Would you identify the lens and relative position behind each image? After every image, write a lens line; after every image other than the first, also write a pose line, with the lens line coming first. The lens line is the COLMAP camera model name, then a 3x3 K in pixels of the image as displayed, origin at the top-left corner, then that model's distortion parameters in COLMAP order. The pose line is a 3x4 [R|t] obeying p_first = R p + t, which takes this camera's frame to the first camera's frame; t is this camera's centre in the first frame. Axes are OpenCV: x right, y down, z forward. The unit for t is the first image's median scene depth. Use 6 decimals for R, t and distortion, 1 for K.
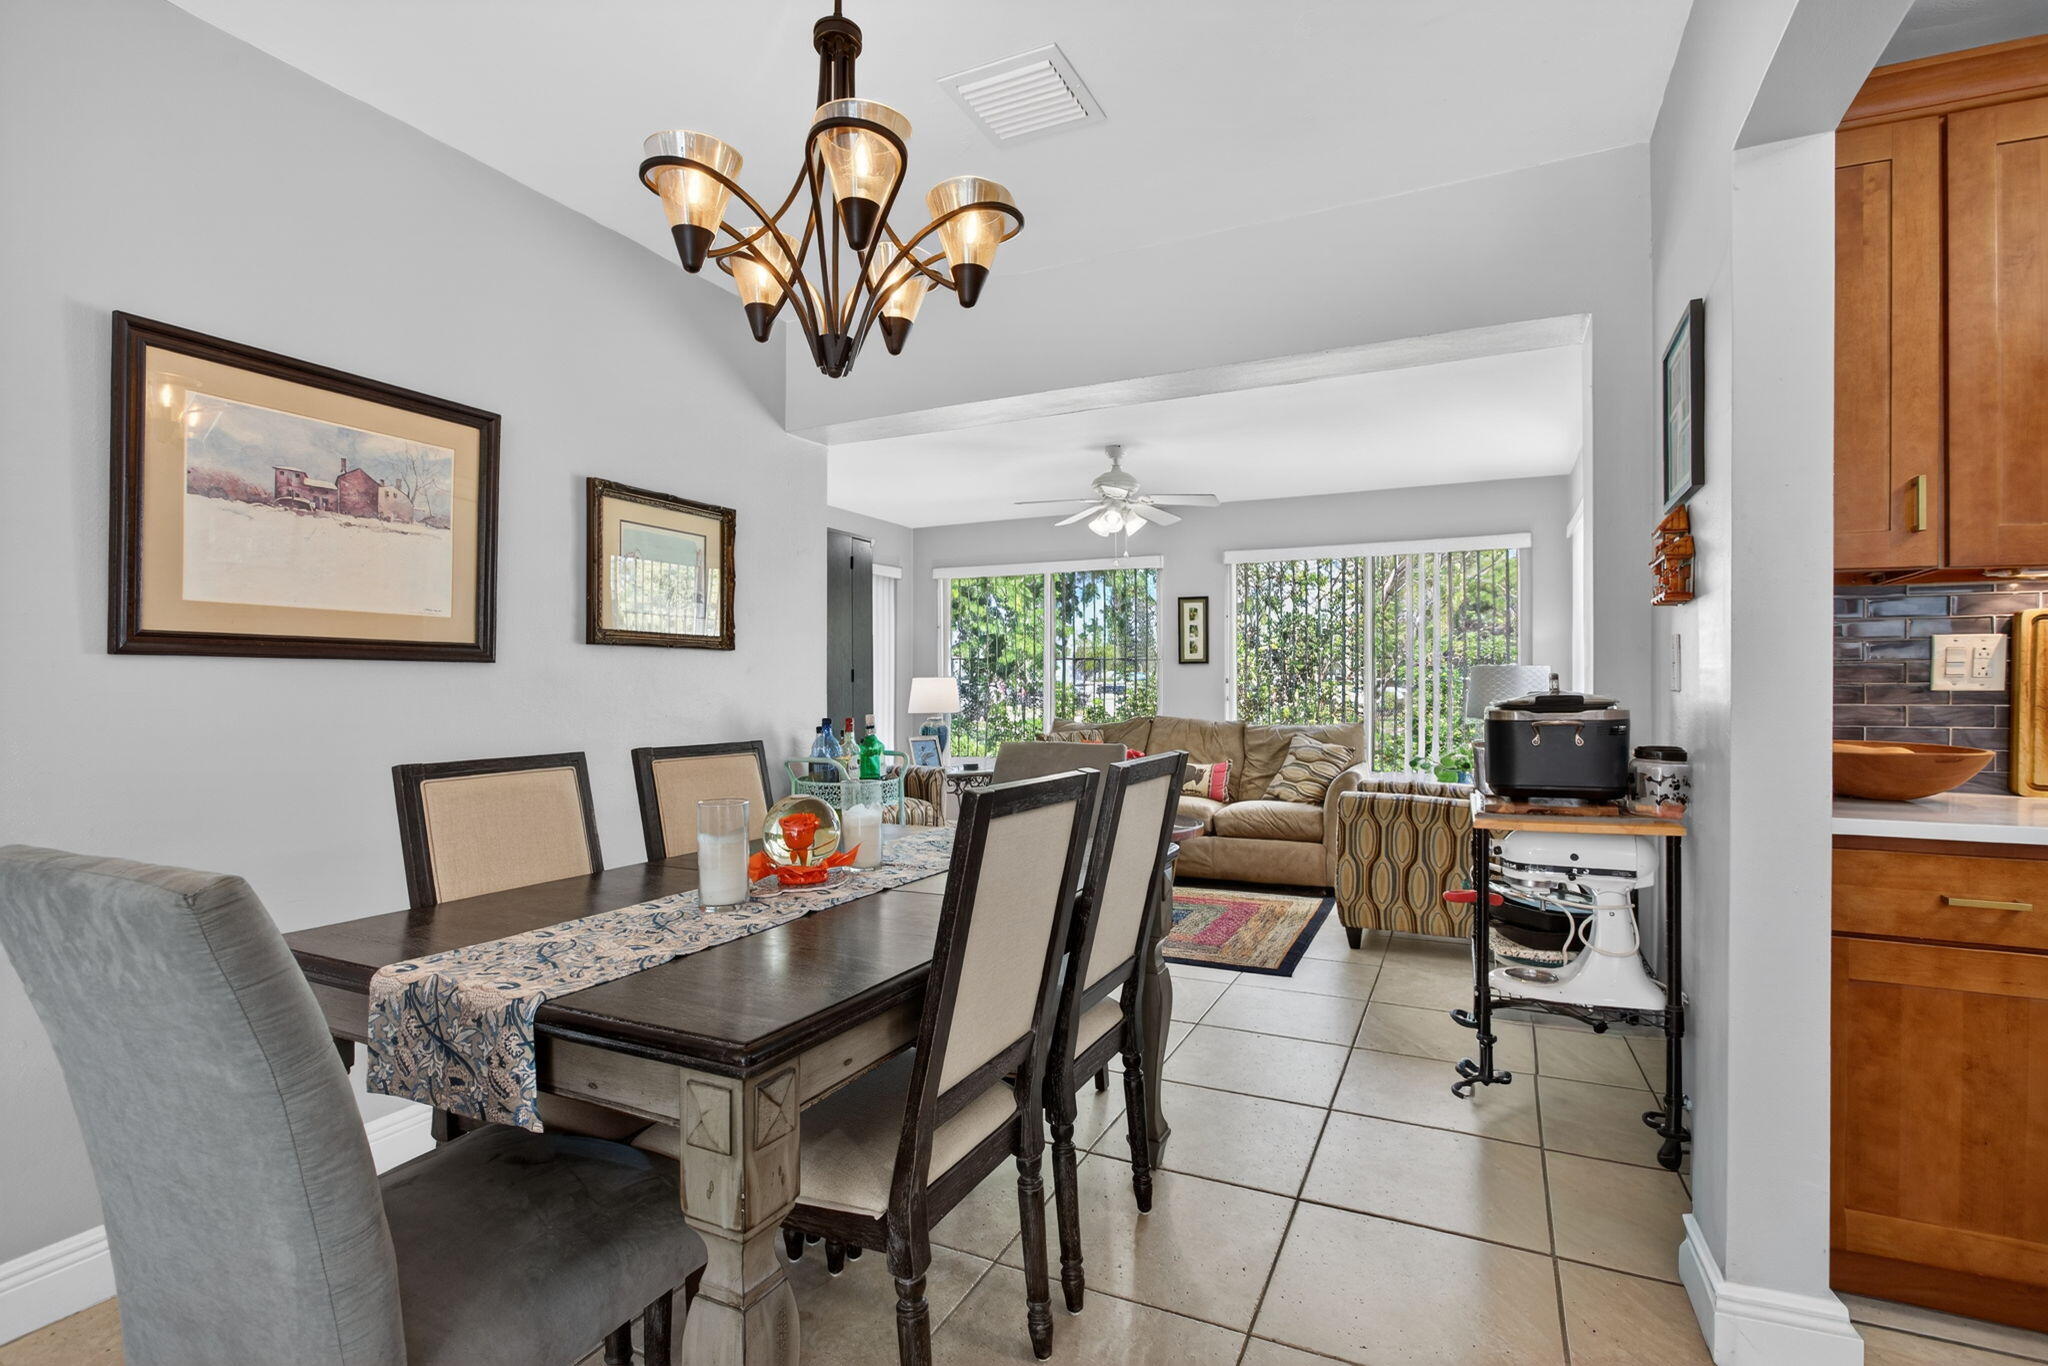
lens RADIAL K [[976.4, 0, 1019.3], [0, 976.4, 689.0], [0, 0, 1]] dist [-0.001034, 0.000596]
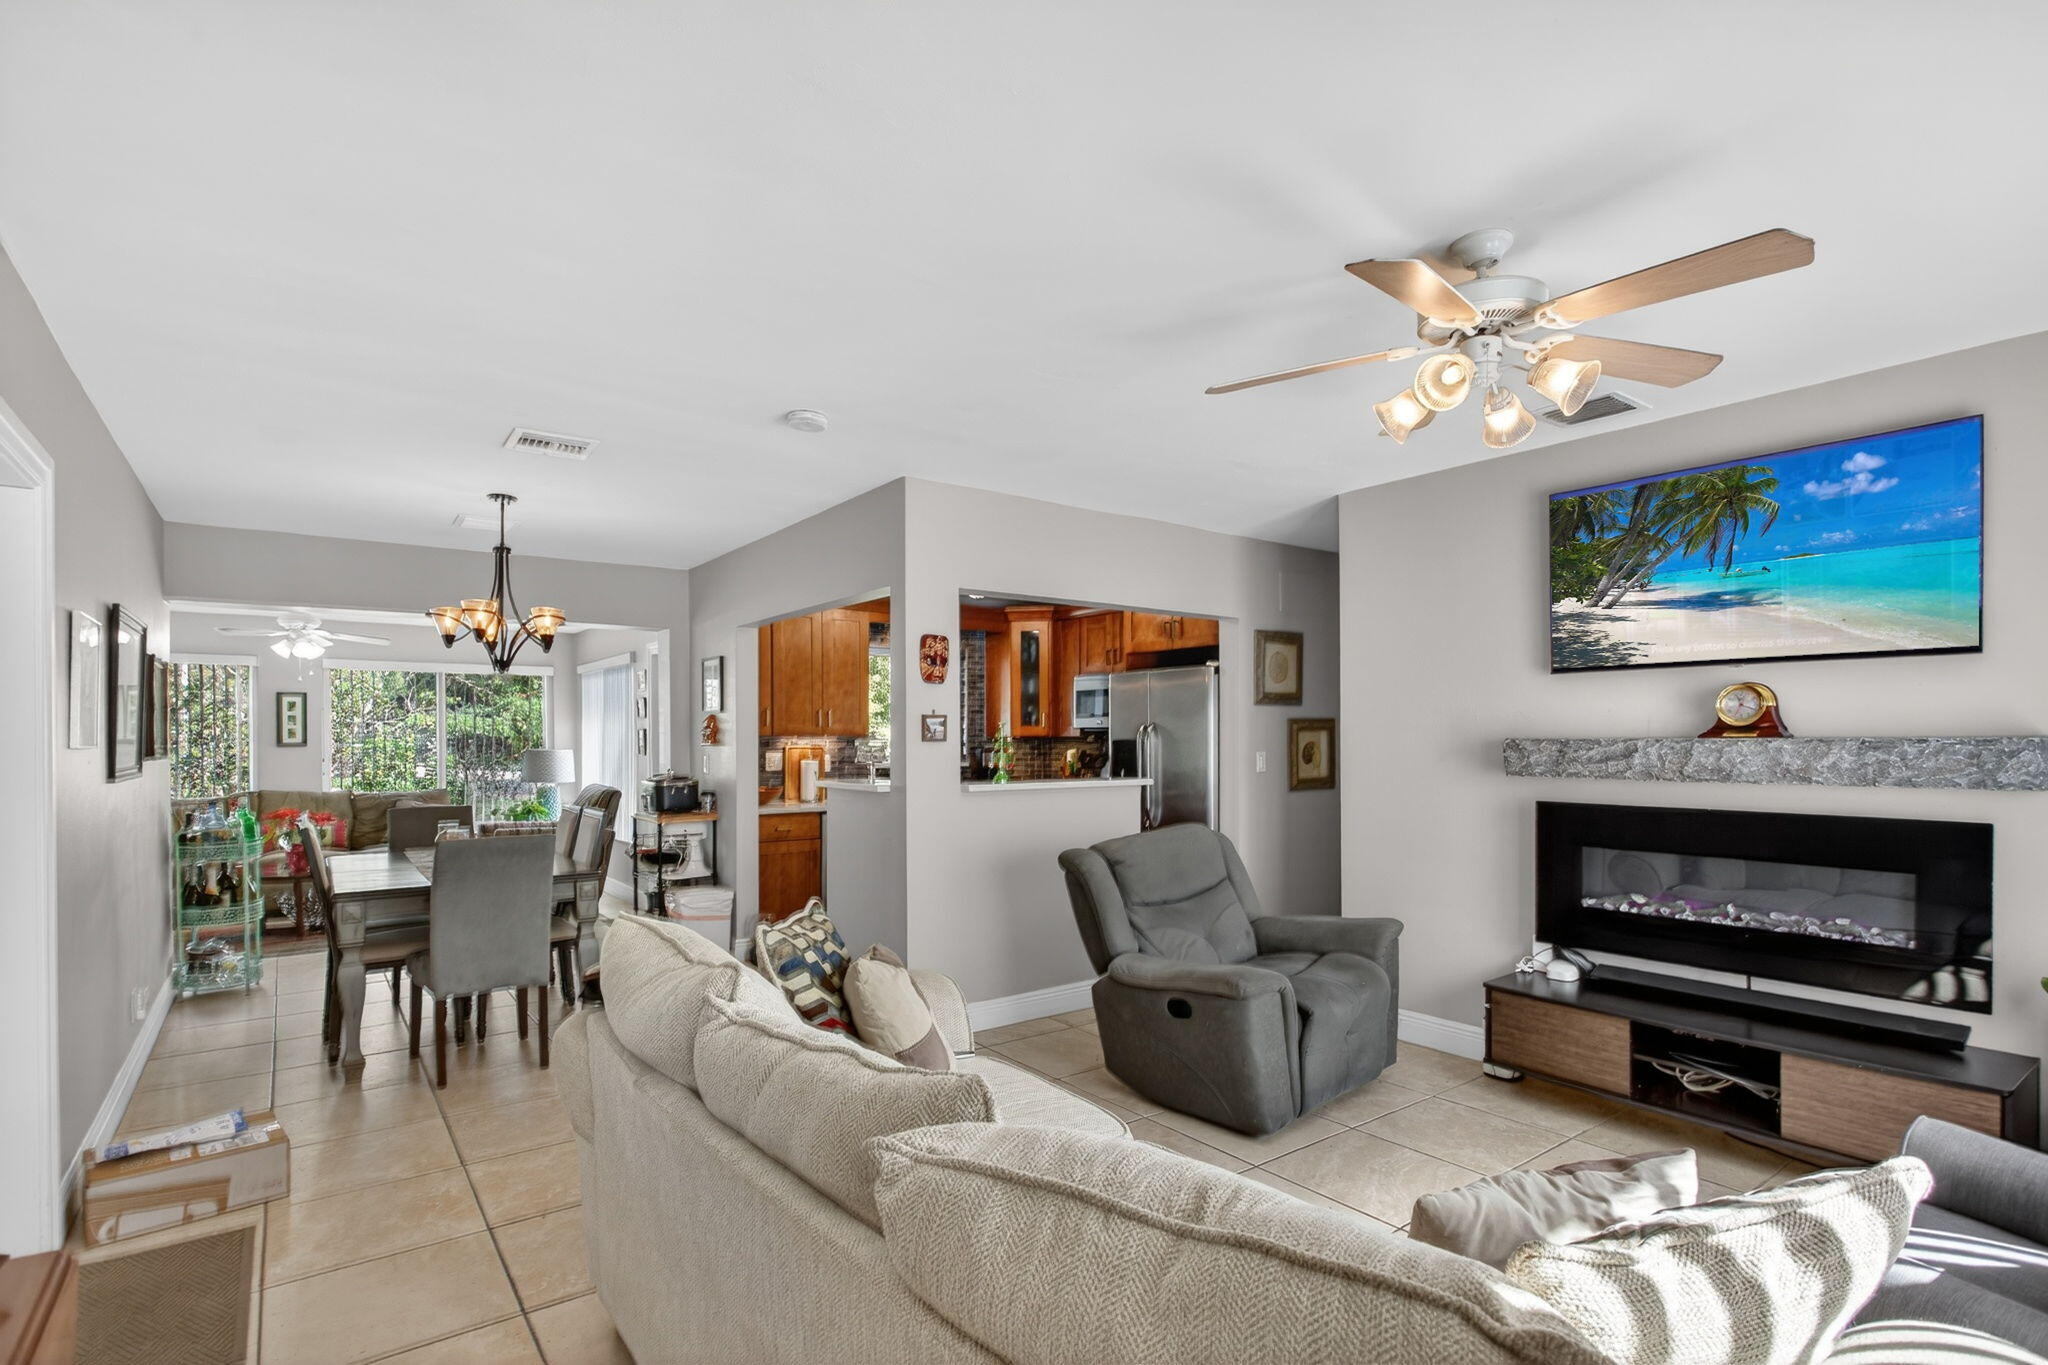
lens RADIAL K [[997.0, 0, 1019.7], [0, 997.0, 749.9], [0, 0, 1]] dist [0.000597, 0.000688]
pose [[0.470986, -0.009146, 0.882093, -1.006879], [0.002877, 0.999957, 0.008832, -0.059492], [-0.882136, -0.001622, 0.470992, -0.821247]]
